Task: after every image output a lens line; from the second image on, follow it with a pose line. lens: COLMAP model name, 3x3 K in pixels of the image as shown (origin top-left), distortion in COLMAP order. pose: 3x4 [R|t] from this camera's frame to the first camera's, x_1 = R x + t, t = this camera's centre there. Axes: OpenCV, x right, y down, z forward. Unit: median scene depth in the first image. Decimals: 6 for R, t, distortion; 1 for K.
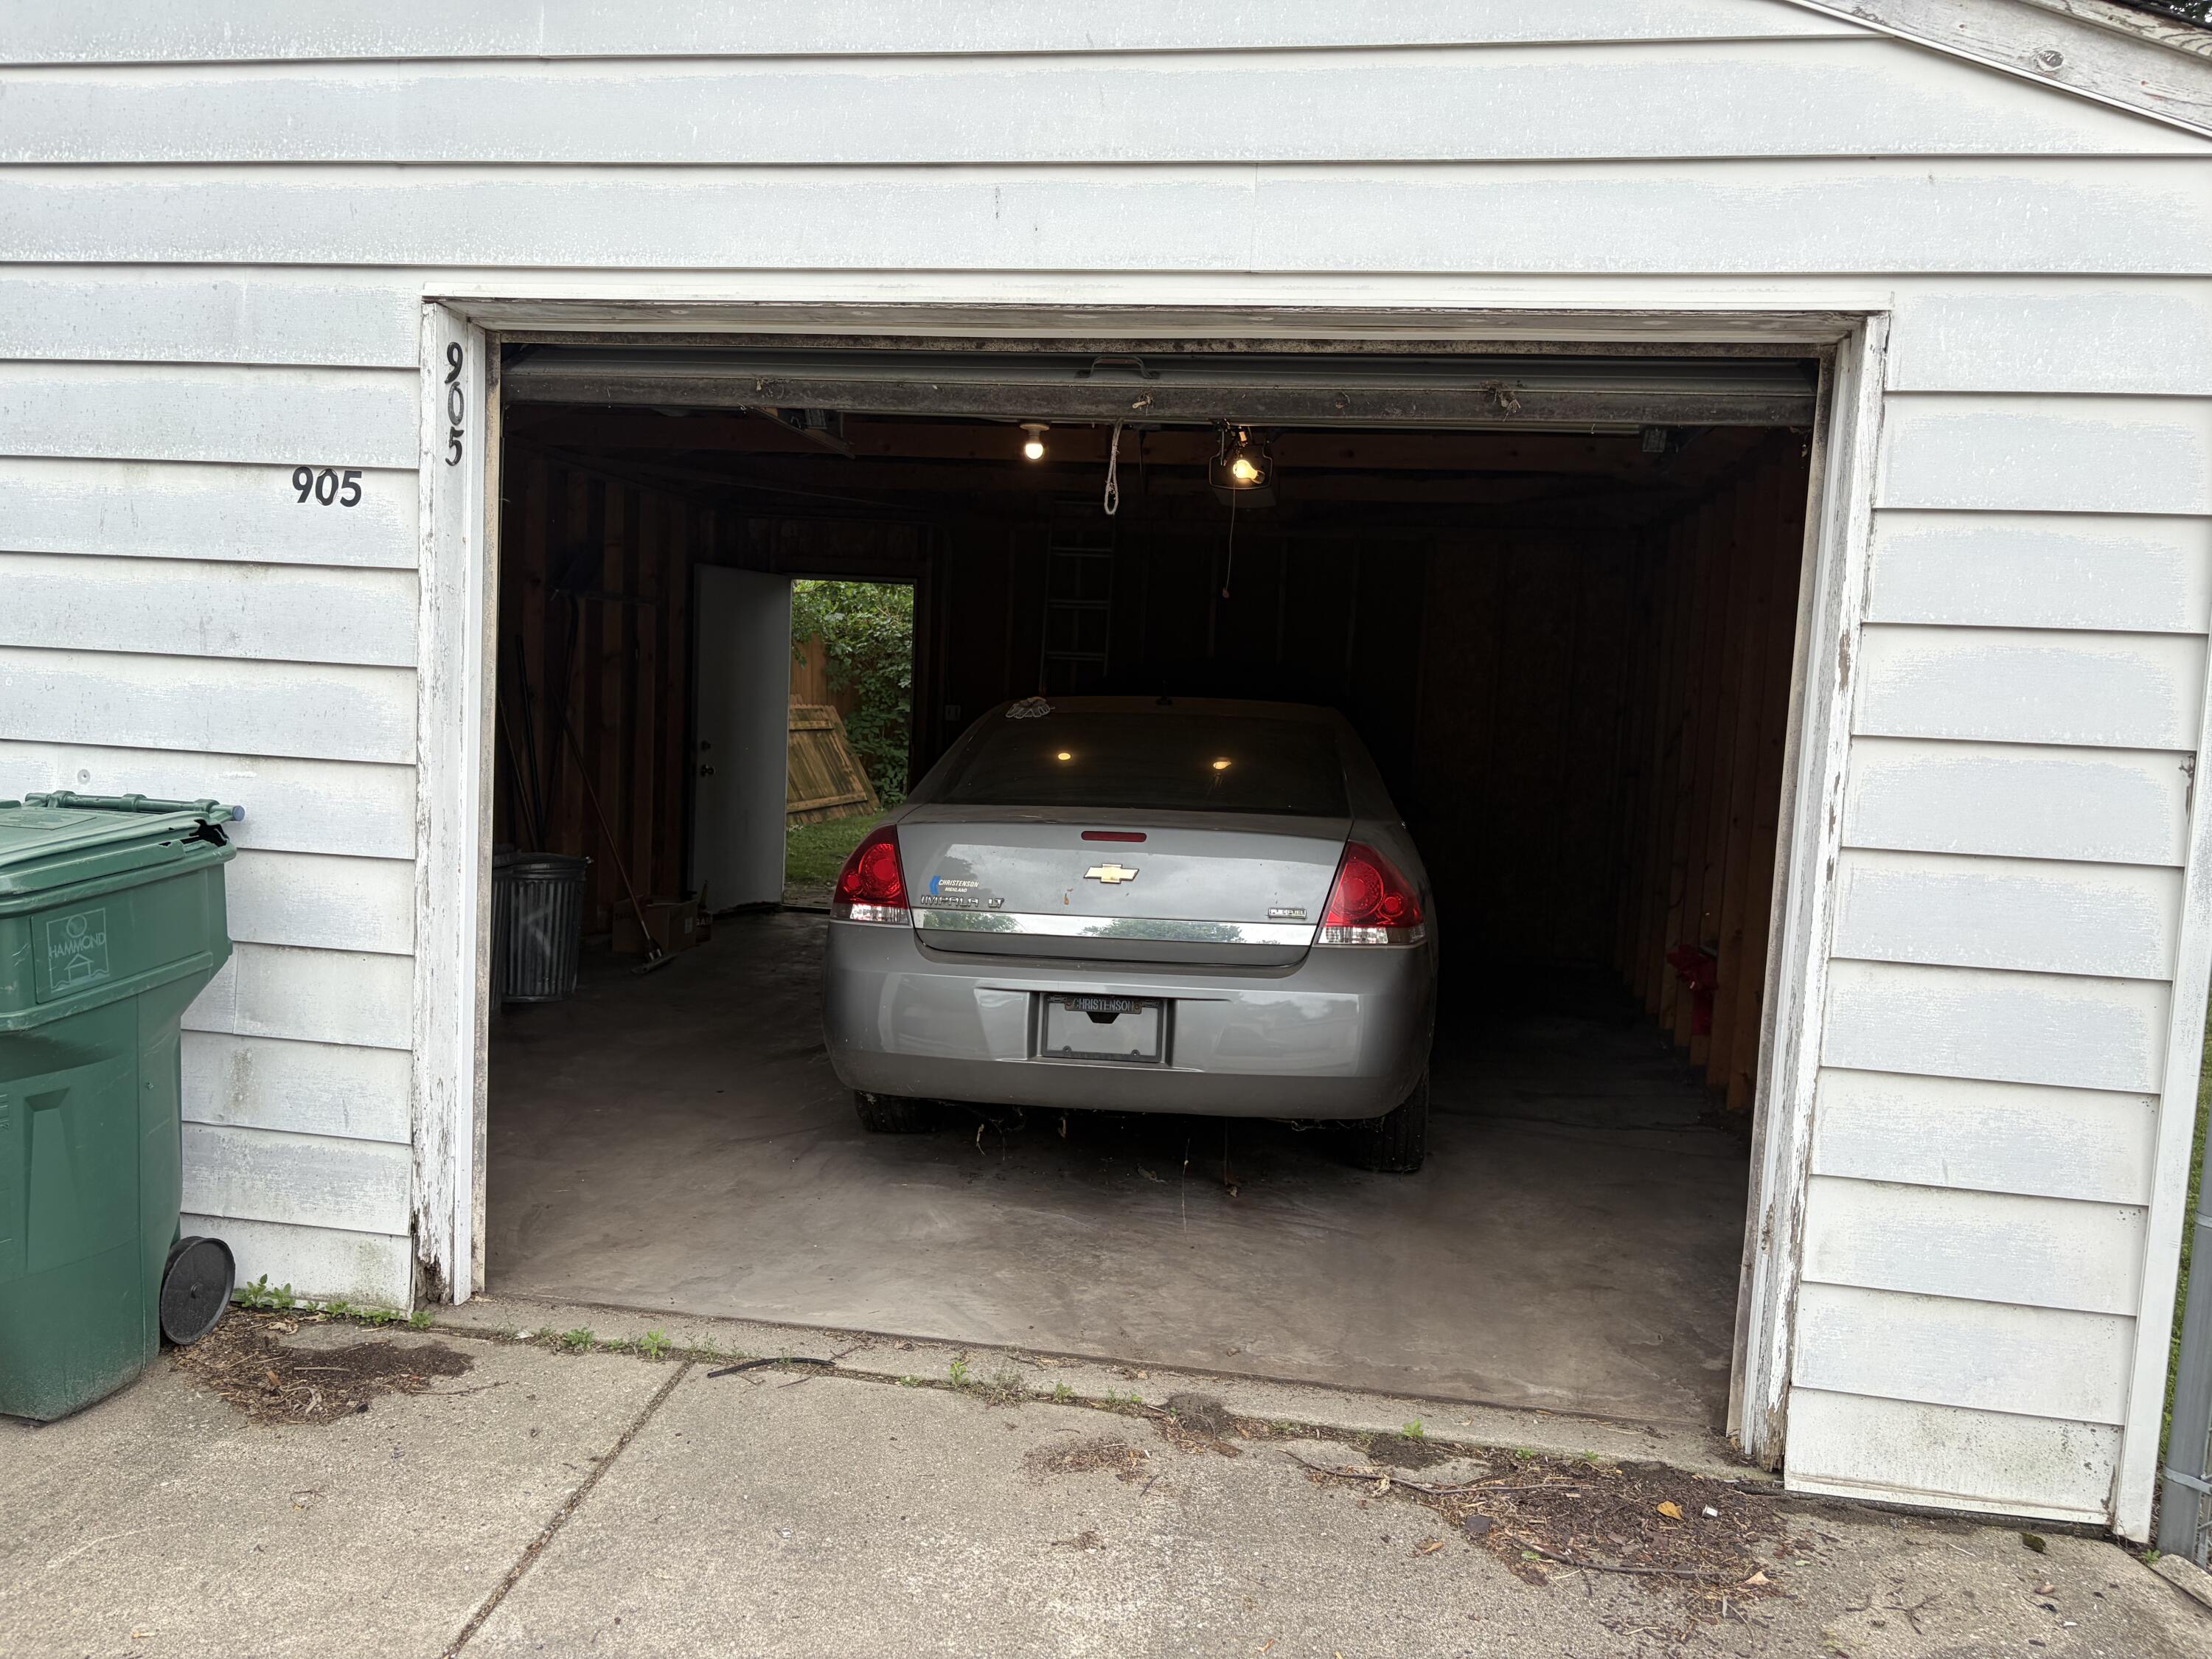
lens RADIAL K [[1671.8, 0, 1098.2], [0, 1671.8, 843.1], [0, 0, 1]] dist [0.032770, -0.030618]
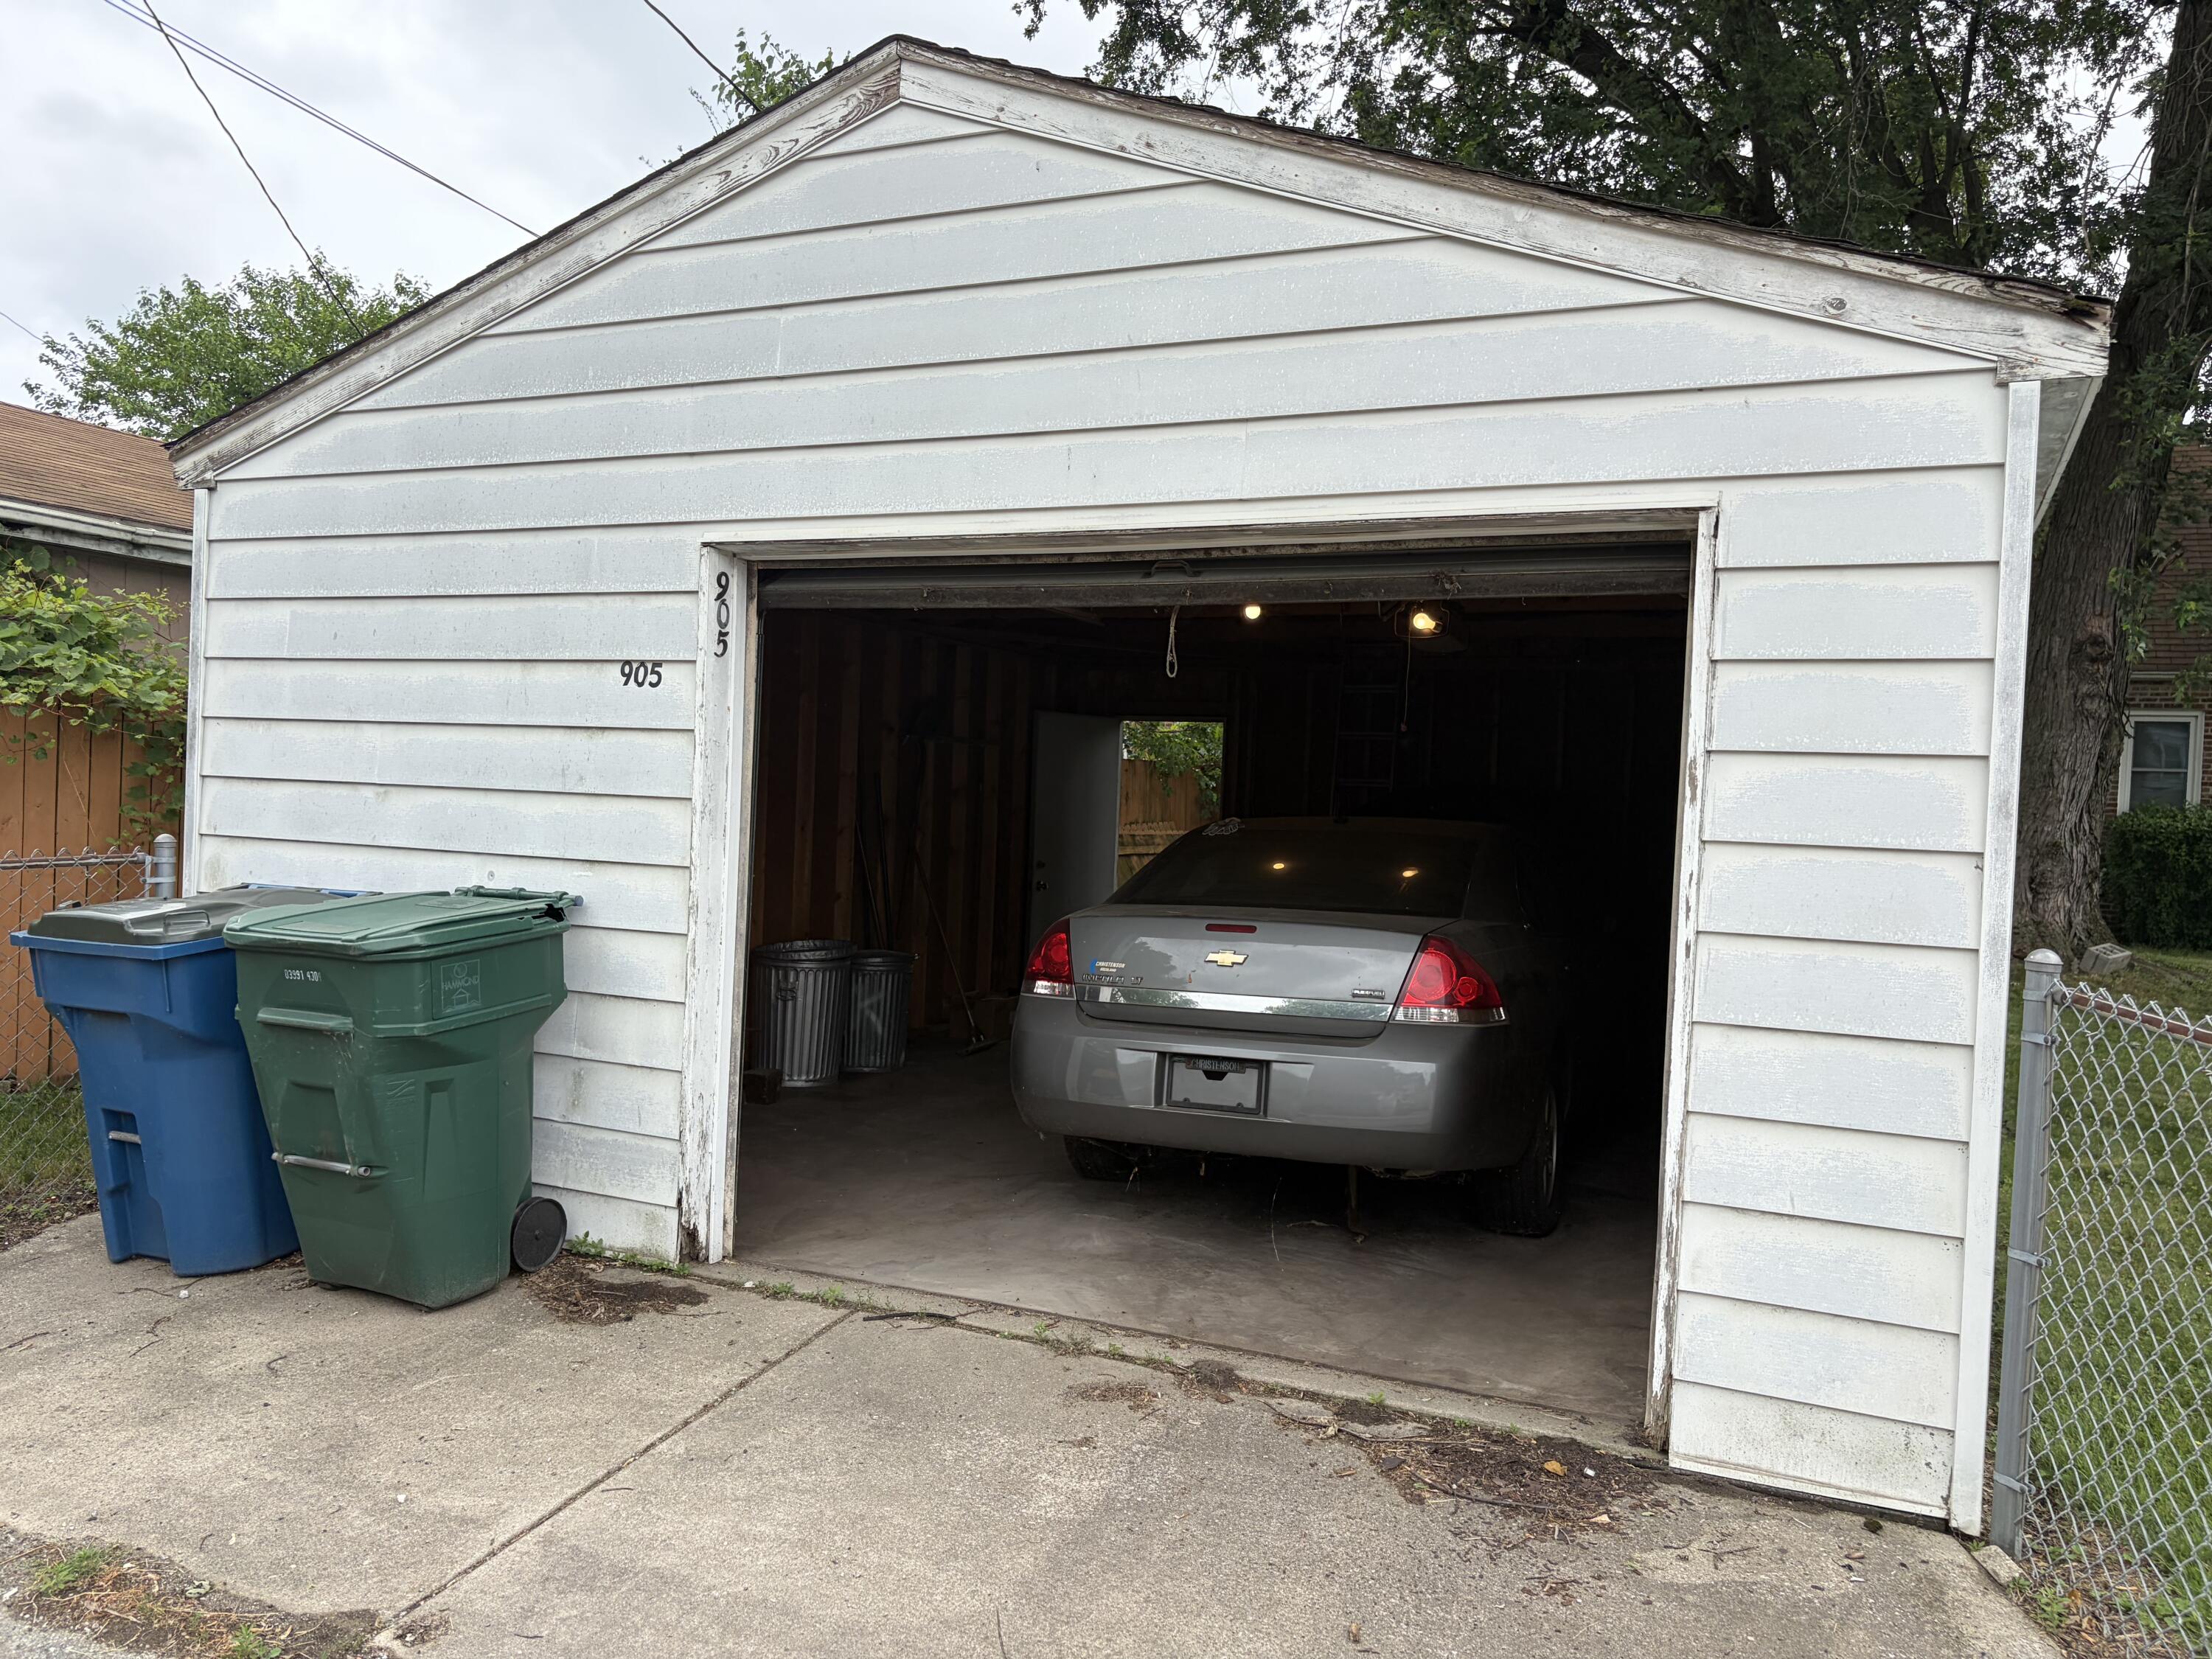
lens RADIAL K [[1671.8, 0, 1103.2], [0, 1671.8, 843.3], [0, 0, 1]] dist [0.032770, -0.030618]
pose [[0.964628, -0.003048, -0.263597, 0.313569], [-0.017084, 0.997108, -0.074050, 0.033258], [0.263060, 0.075934, 0.961787, -0.277111]]
